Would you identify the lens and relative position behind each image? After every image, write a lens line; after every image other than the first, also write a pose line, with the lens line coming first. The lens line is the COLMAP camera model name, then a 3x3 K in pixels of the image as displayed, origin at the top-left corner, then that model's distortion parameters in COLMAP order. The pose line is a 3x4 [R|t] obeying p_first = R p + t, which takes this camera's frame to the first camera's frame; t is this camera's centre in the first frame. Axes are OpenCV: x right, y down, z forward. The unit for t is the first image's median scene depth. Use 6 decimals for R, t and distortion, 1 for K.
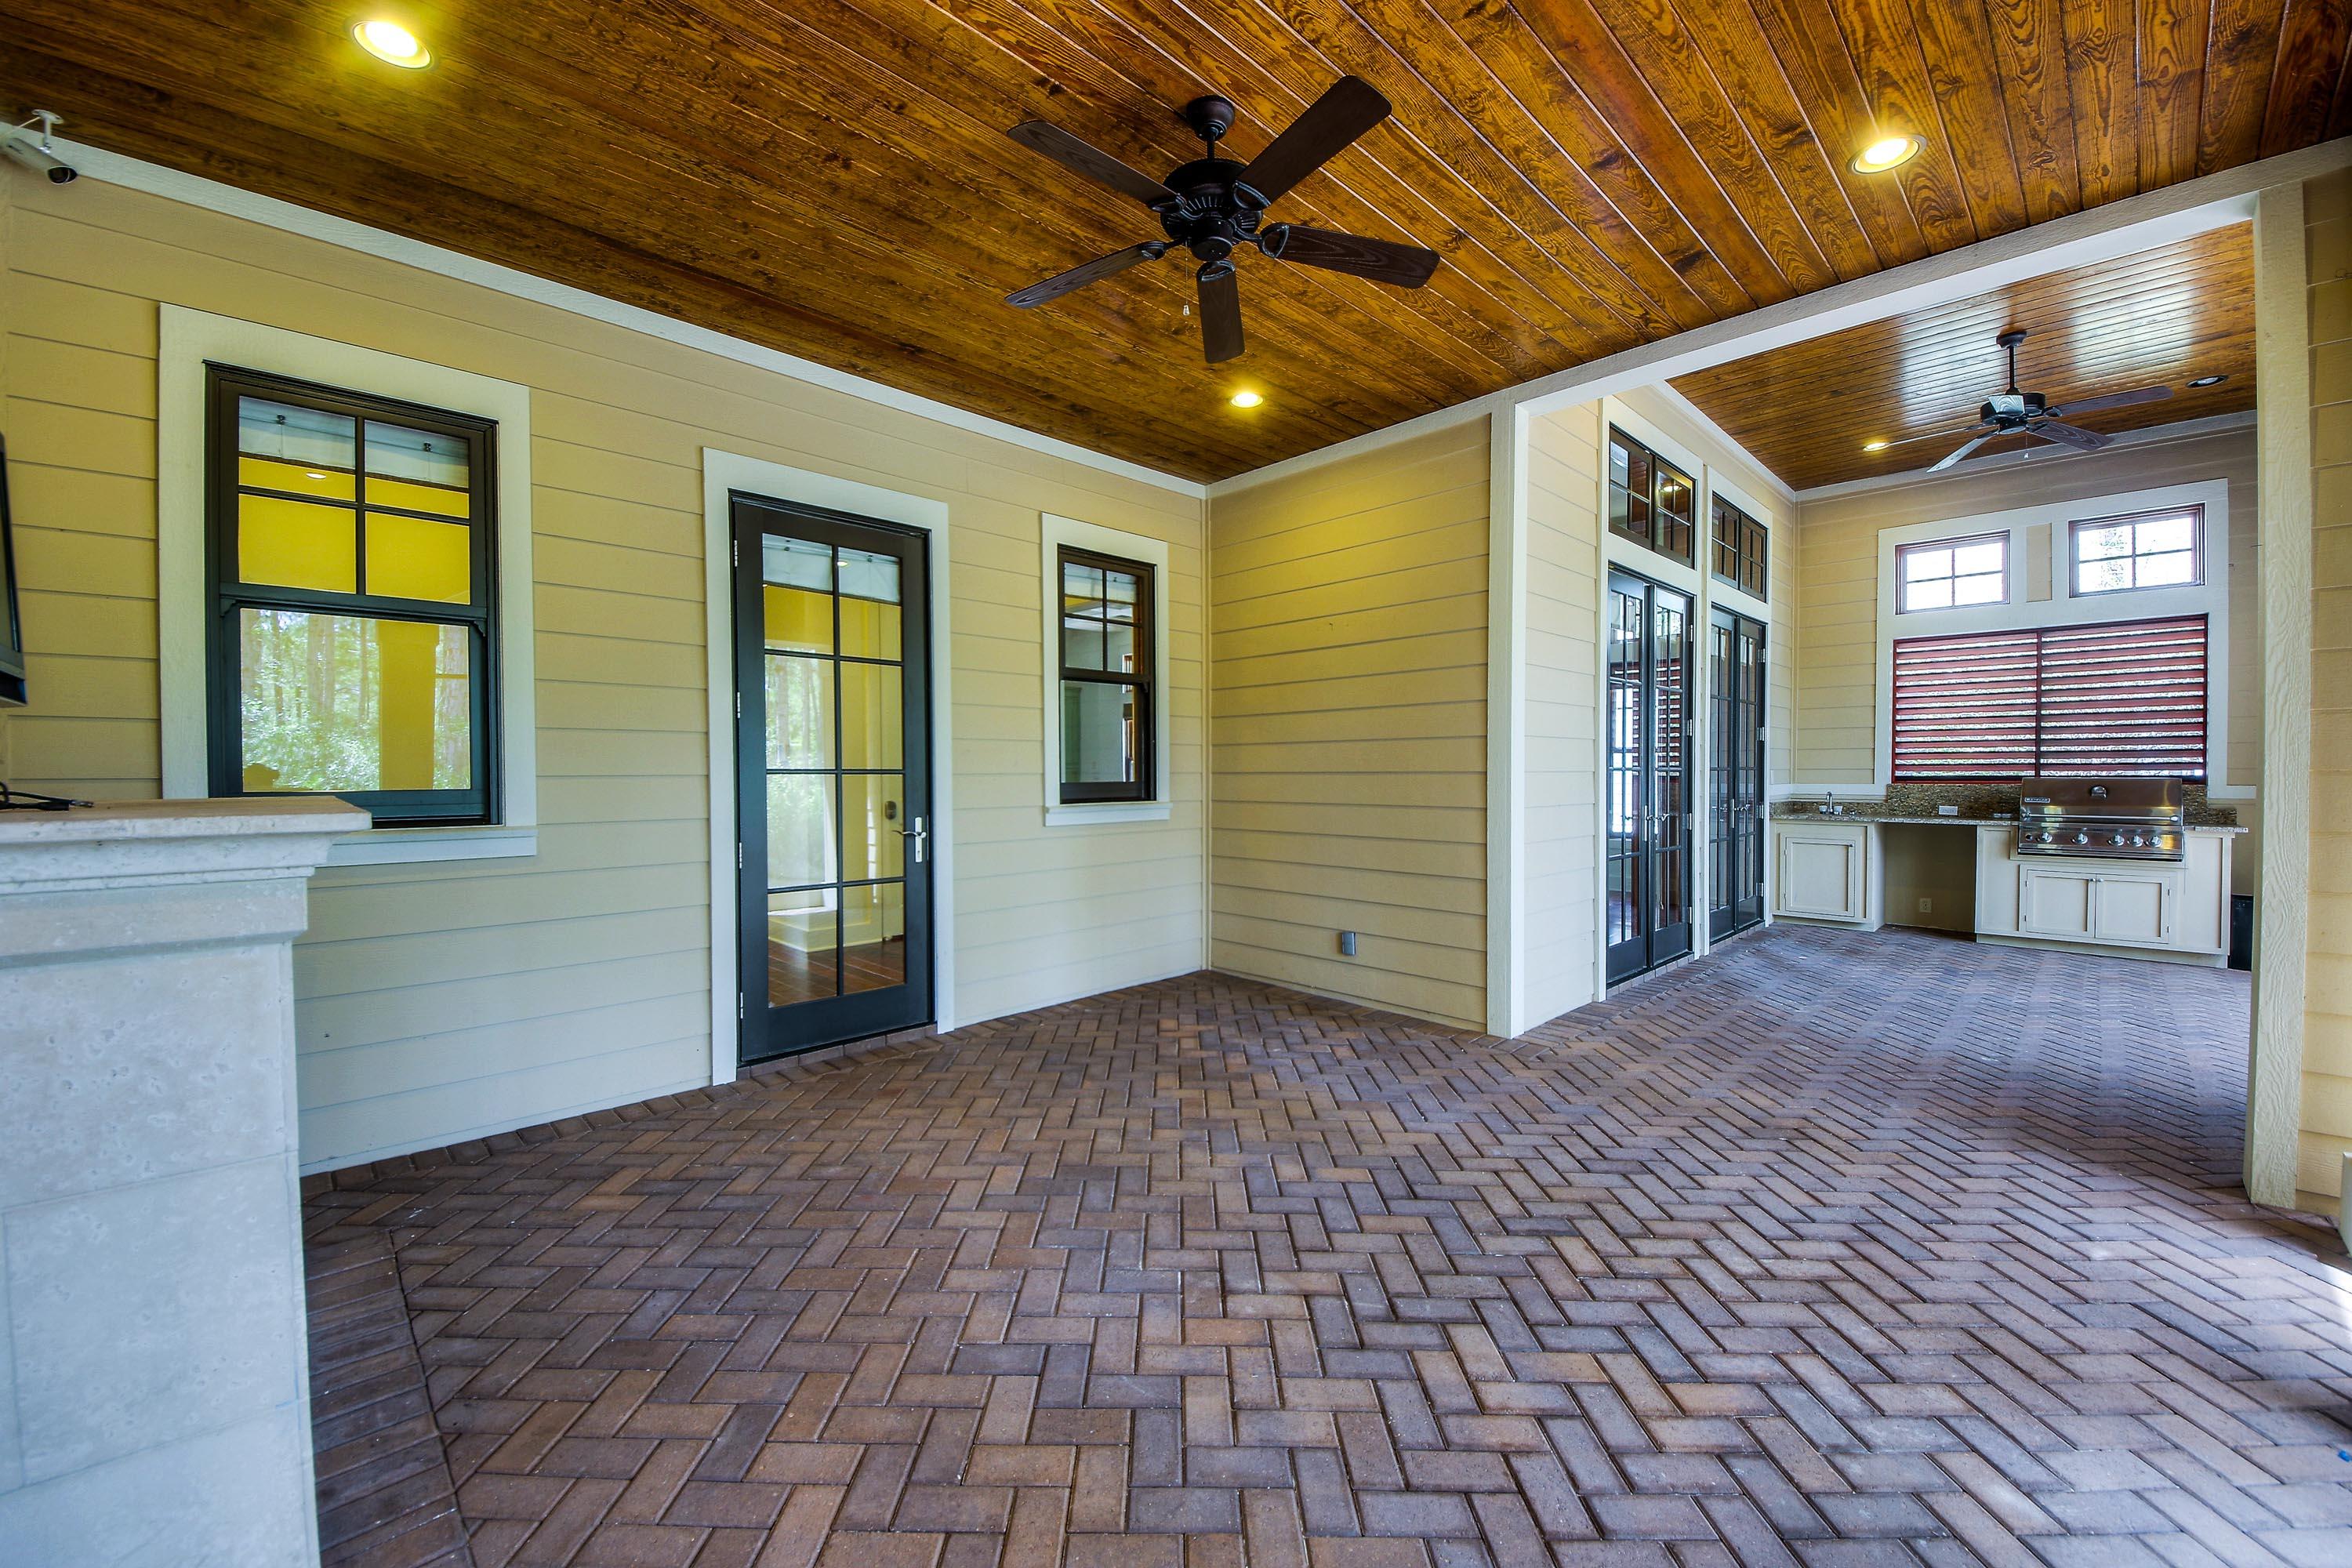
lens RADIAL K [[905.8, 0, 1134.6], [0, 905.8, 775.6], [0, 0, 1]] dist [-0.001102, -0.007002]
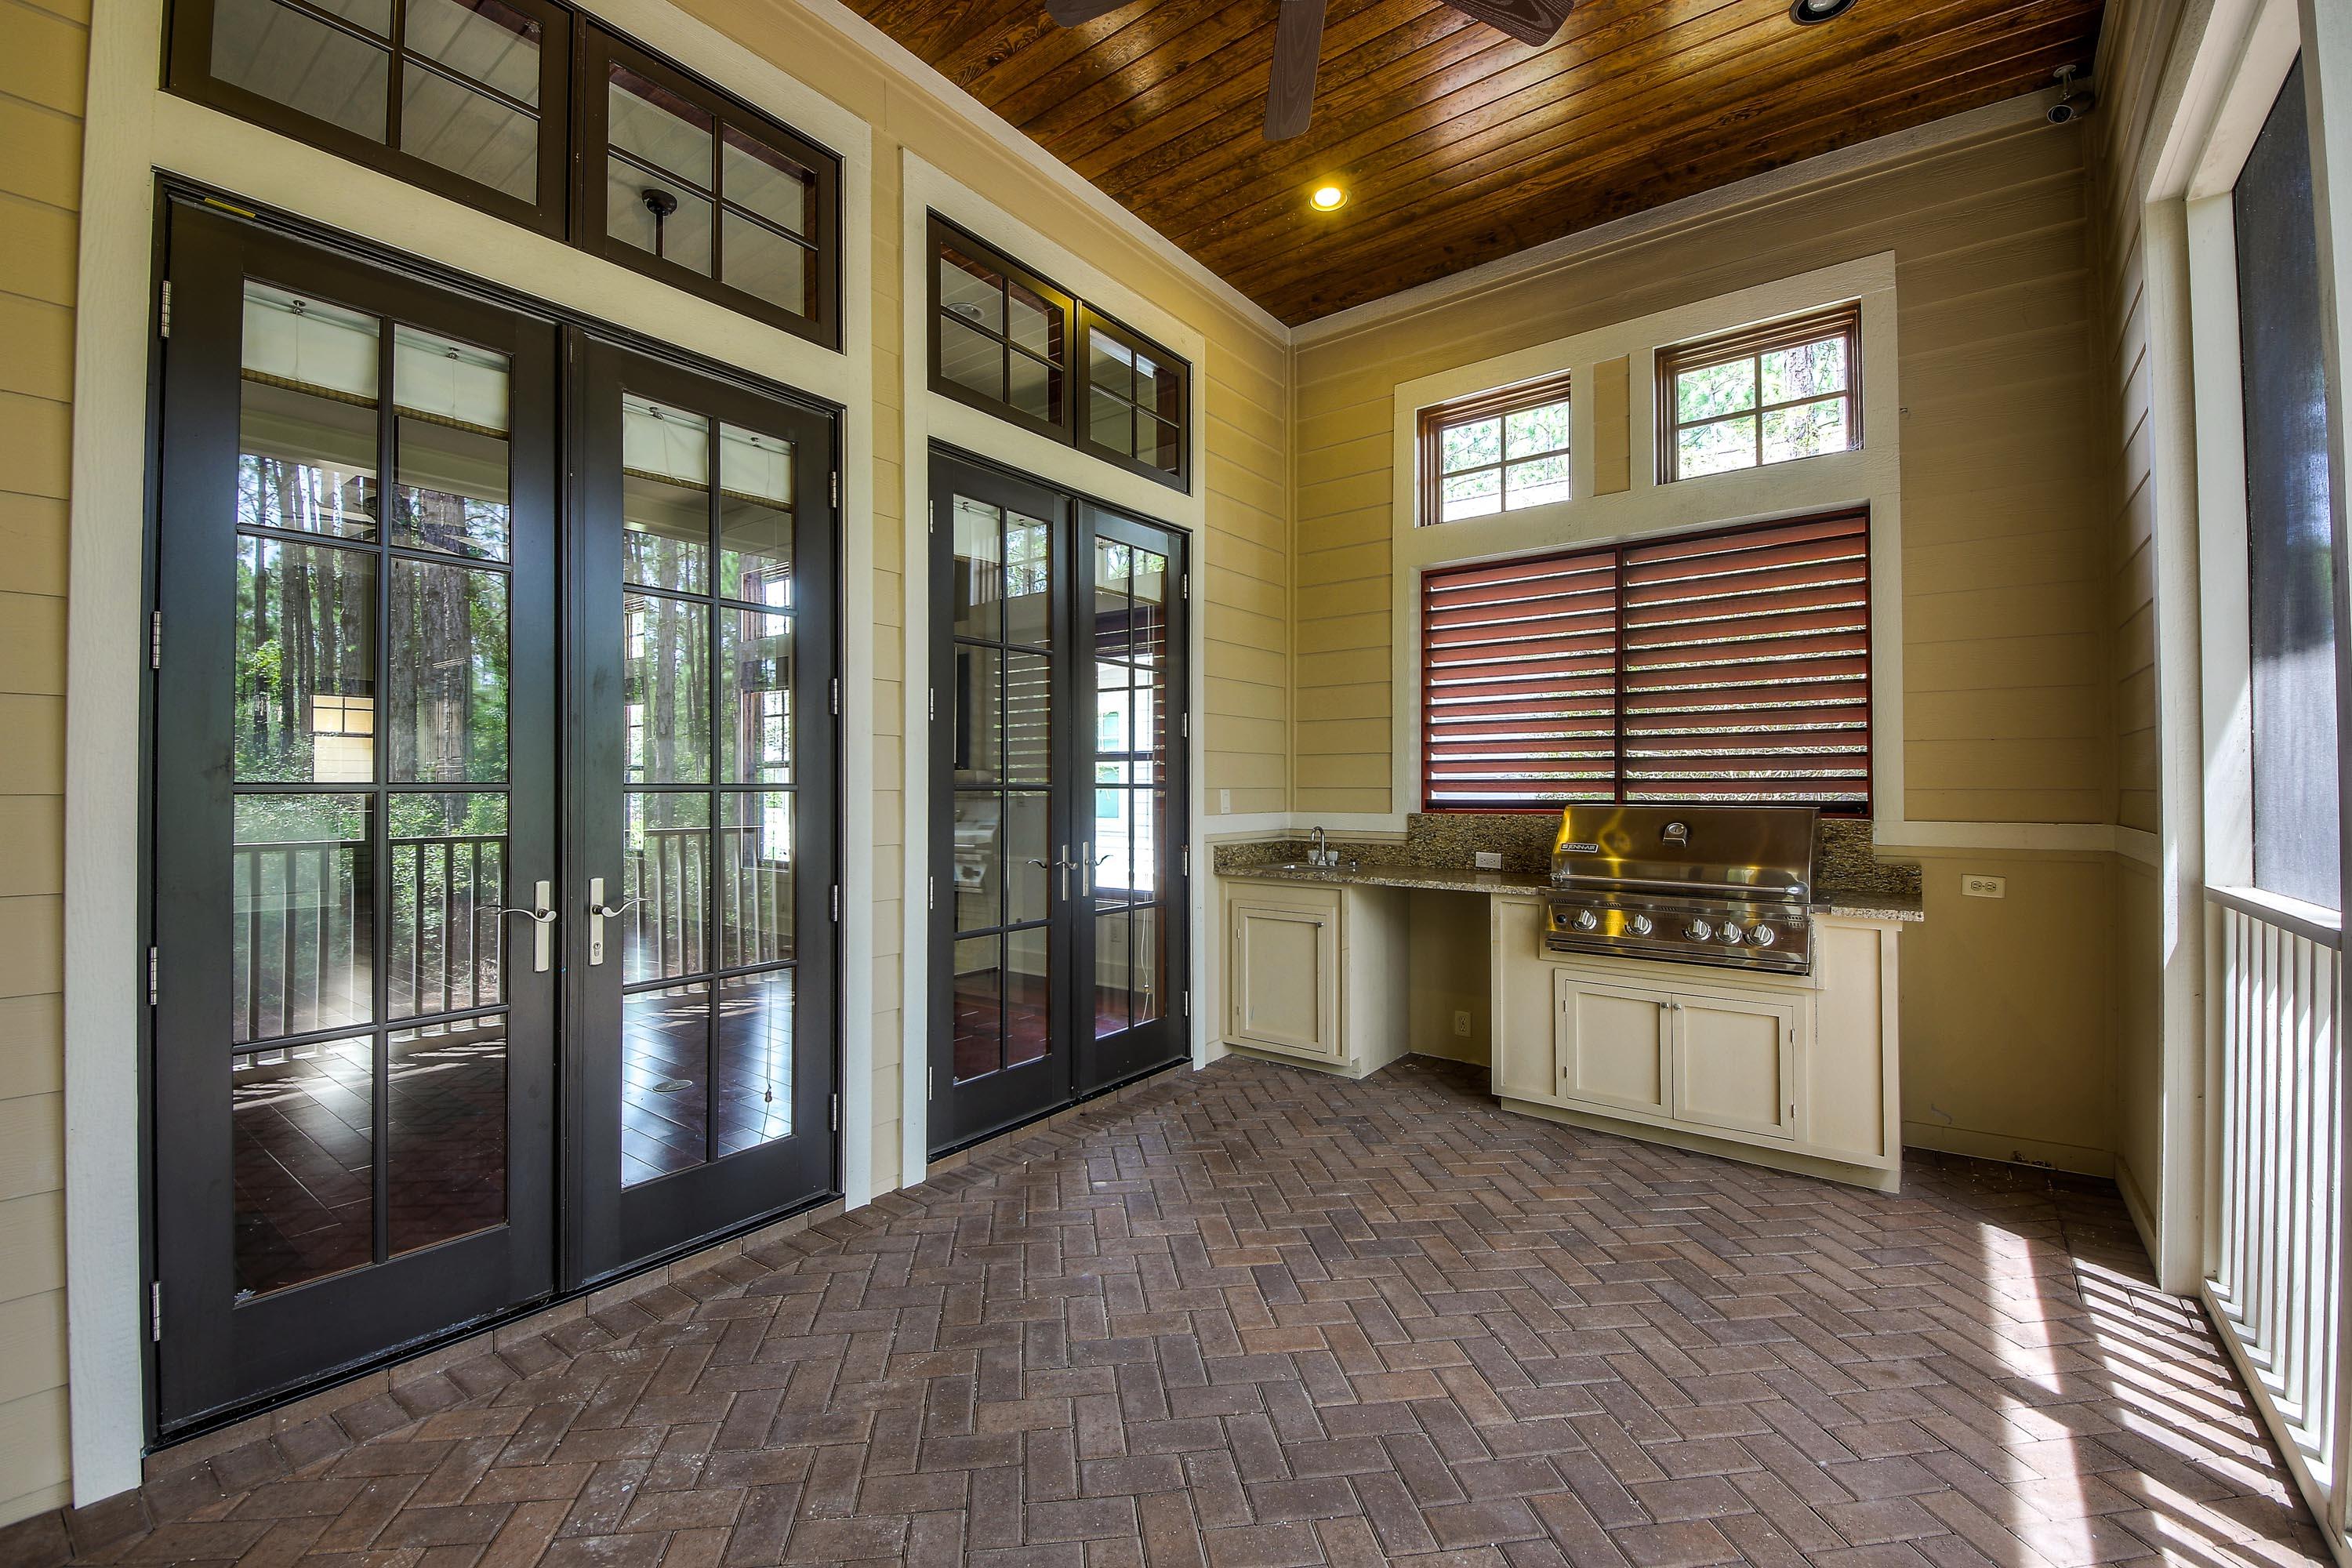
lens RADIAL K [[985.3, 0, 1101.7], [0, 985.3, 763.5], [0, 0, 1]] dist [0.002151, -0.000131]
pose [[0.989732, 0.004453, 0.142869, 0.667188], [-0.000434, 0.999604, -0.028152, -0.006050], [-0.142938, 0.027801, 0.989341, 0.482306]]
